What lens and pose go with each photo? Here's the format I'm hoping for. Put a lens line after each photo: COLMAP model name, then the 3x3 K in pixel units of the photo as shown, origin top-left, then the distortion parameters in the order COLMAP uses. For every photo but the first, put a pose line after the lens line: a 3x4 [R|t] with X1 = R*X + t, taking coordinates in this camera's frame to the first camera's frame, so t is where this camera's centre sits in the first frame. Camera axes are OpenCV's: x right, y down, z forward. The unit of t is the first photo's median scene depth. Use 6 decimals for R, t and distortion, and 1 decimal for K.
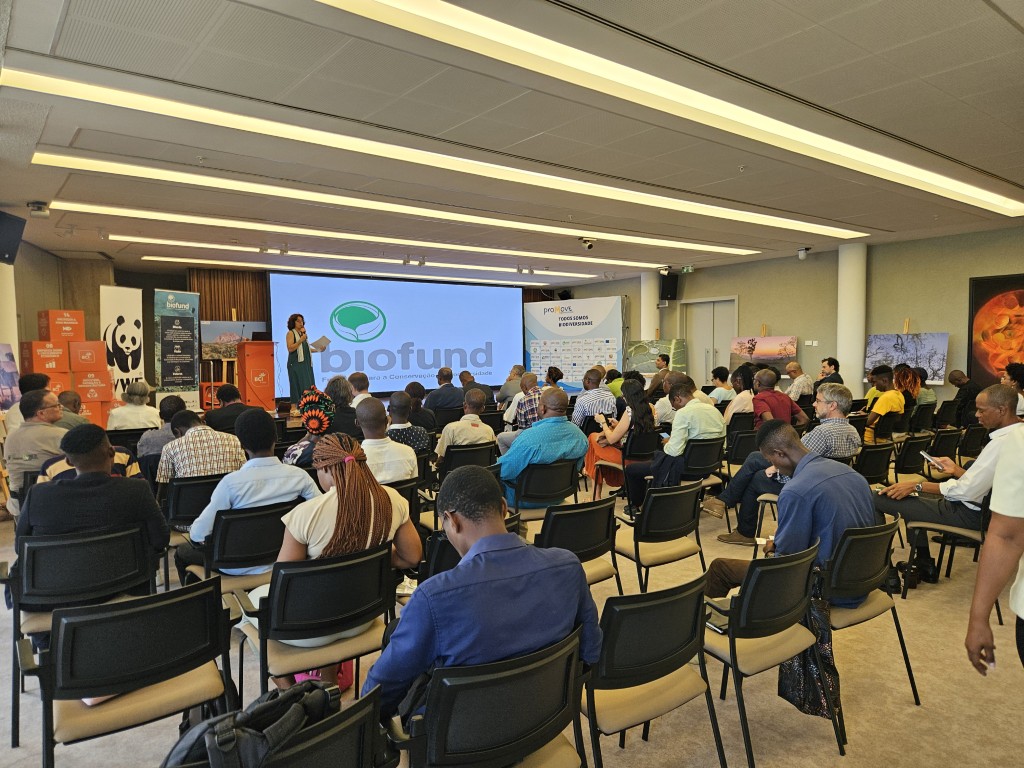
lens RADIAL K [[691.9, 0, 540.3], [0, 691.9, 385.9], [0, 0, 1]] dist [0.001666, -0.003212]
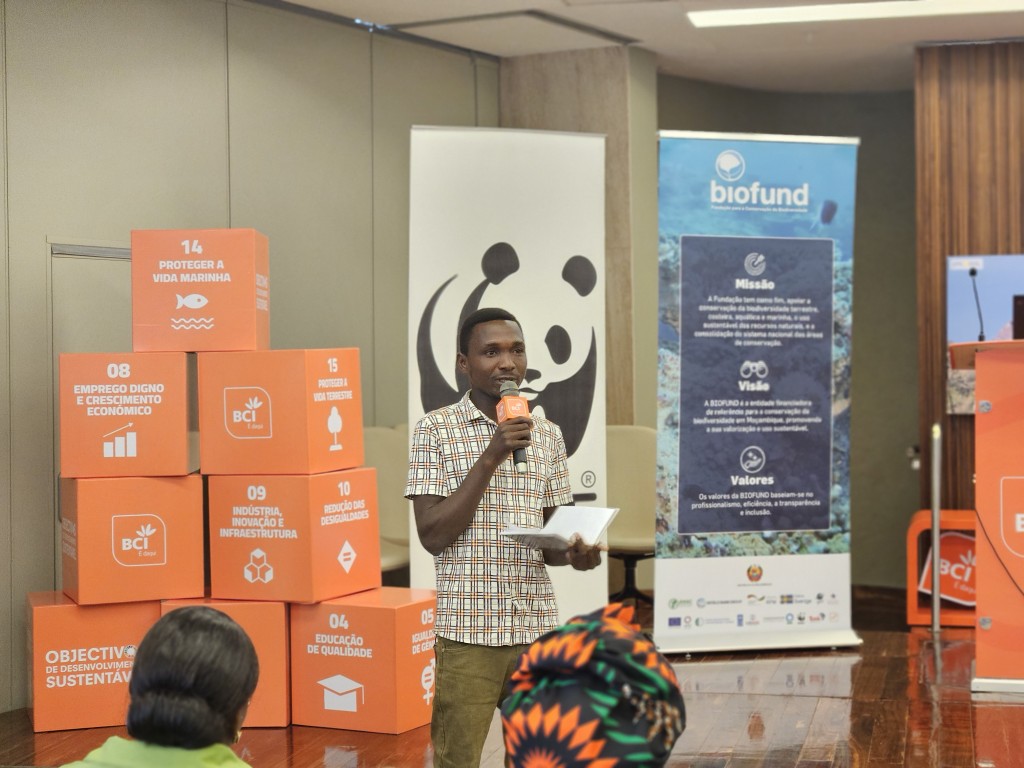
lens RADIAL K [[2007.9, 0, 532.6], [0, 2007.9, 368.3], [0, 0, 1]] dist [-0.473899, 5.644476]
pose [[0.623027, 0.003991, -0.782190, -0.033595], [-0.037736, 0.998976, -0.024960, -0.035815], [0.781290, 0.045067, 0.622540, 0.512690]]
